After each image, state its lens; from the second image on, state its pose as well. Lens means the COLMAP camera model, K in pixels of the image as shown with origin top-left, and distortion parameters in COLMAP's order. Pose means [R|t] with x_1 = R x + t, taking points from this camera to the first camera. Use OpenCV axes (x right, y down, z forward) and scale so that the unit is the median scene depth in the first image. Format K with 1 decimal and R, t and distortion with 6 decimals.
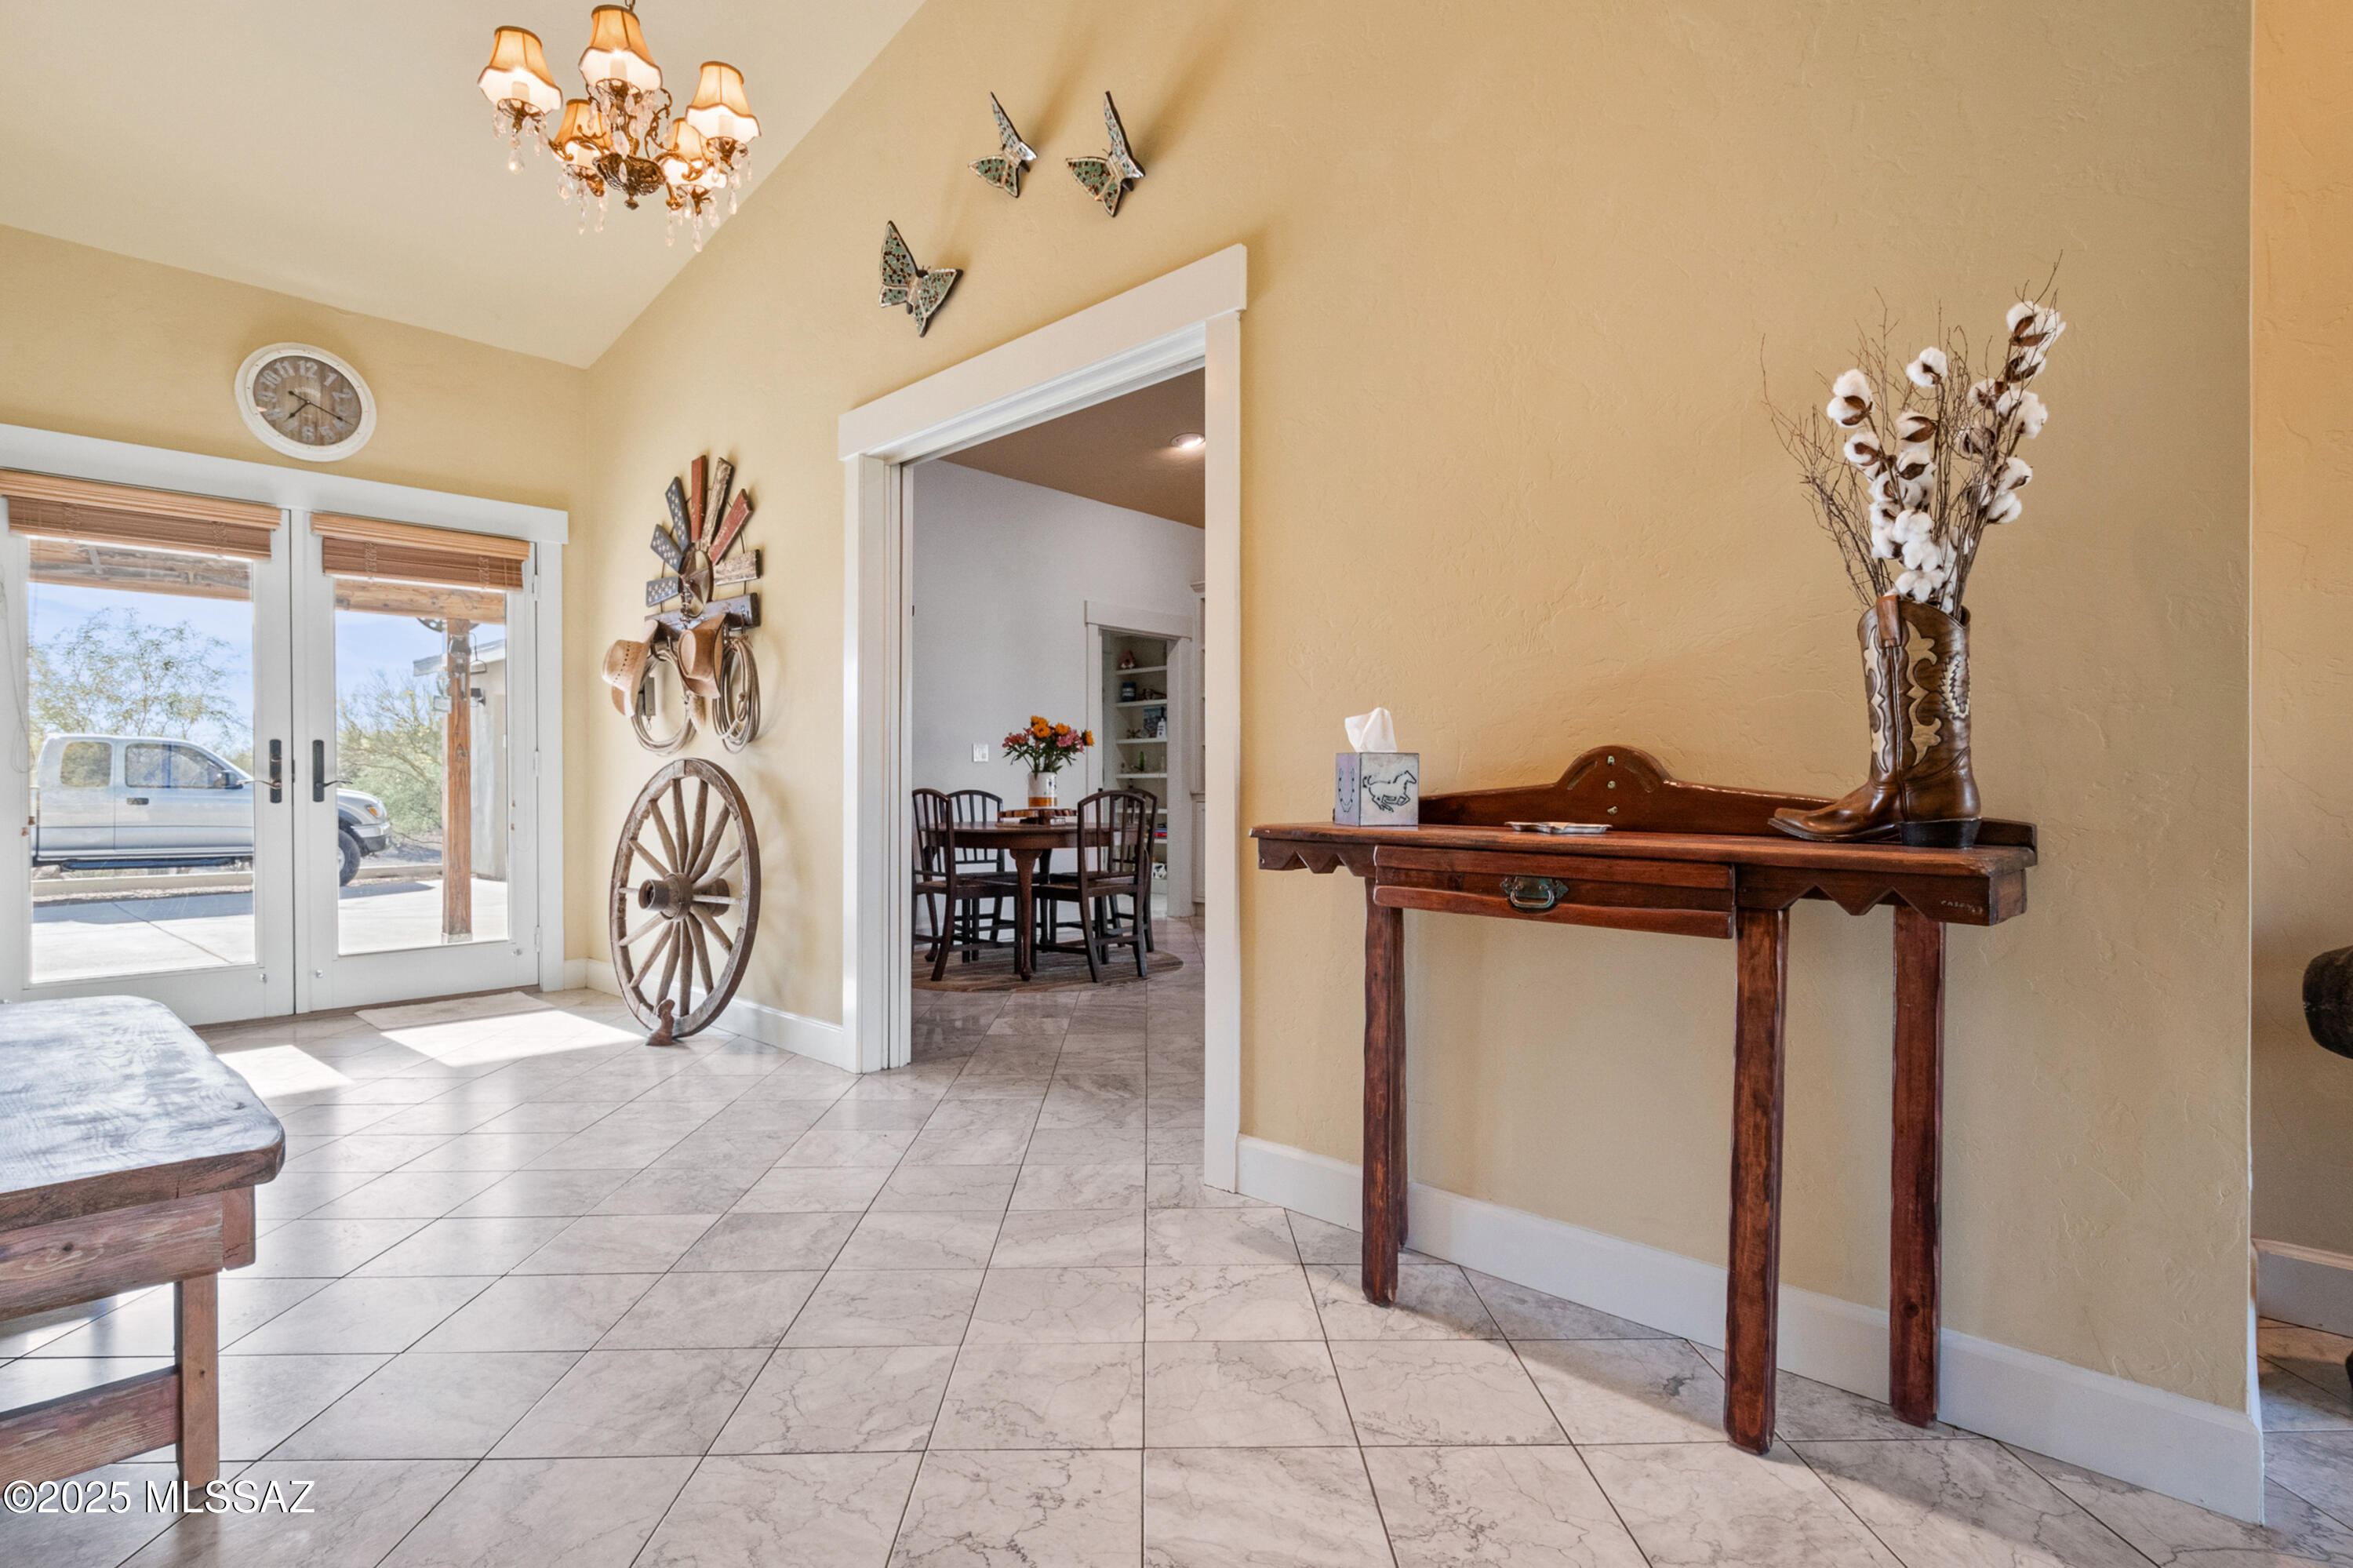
lens RADIAL K [[1131.8, 0, 1179.3], [0, 1131.8, 782.2], [0, 0, 1]] dist [0.000084, -0.003007]
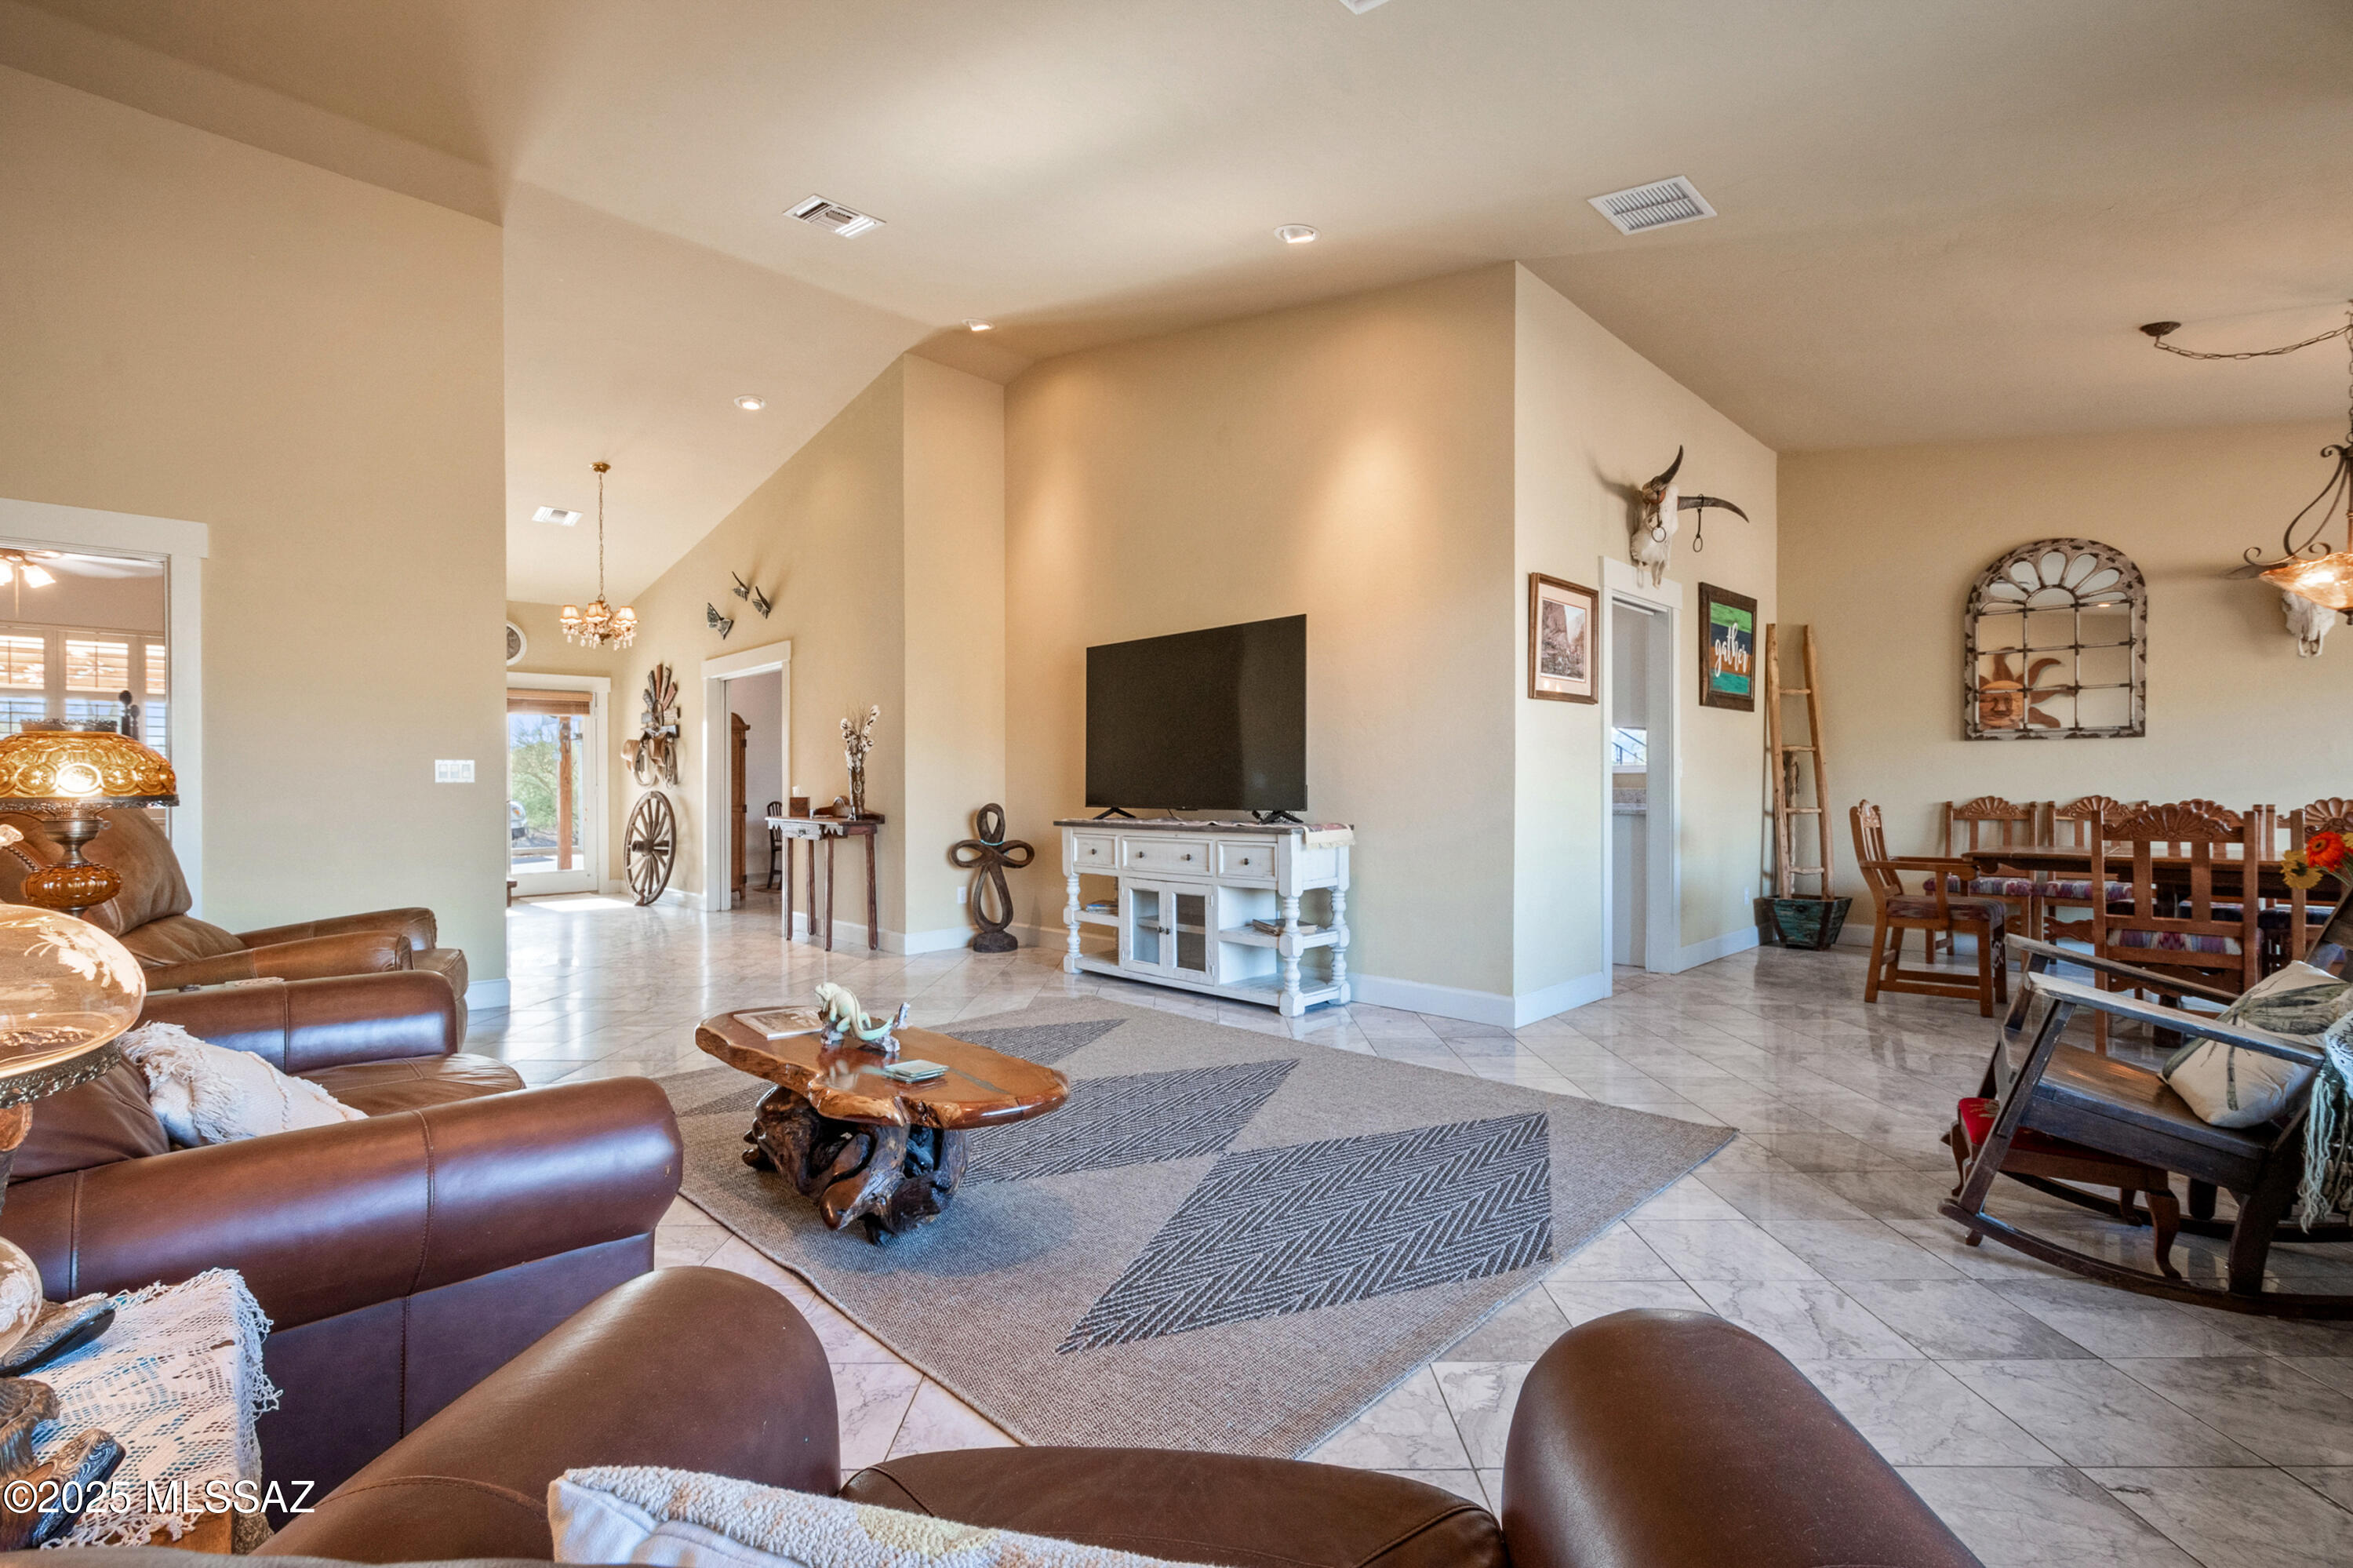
lens RADIAL K [[1076.6, 0, 1223.0], [0, 1076.6, 782.0], [0, 0, 1]] dist [0.004390, 0.000333]
pose [[0.999503, -0.002475, -0.031411, 0.865157], [0.002470, 0.999997, -0.000195, -0.036461], [0.031411, 0.000117, 0.999507, -1.280613]]
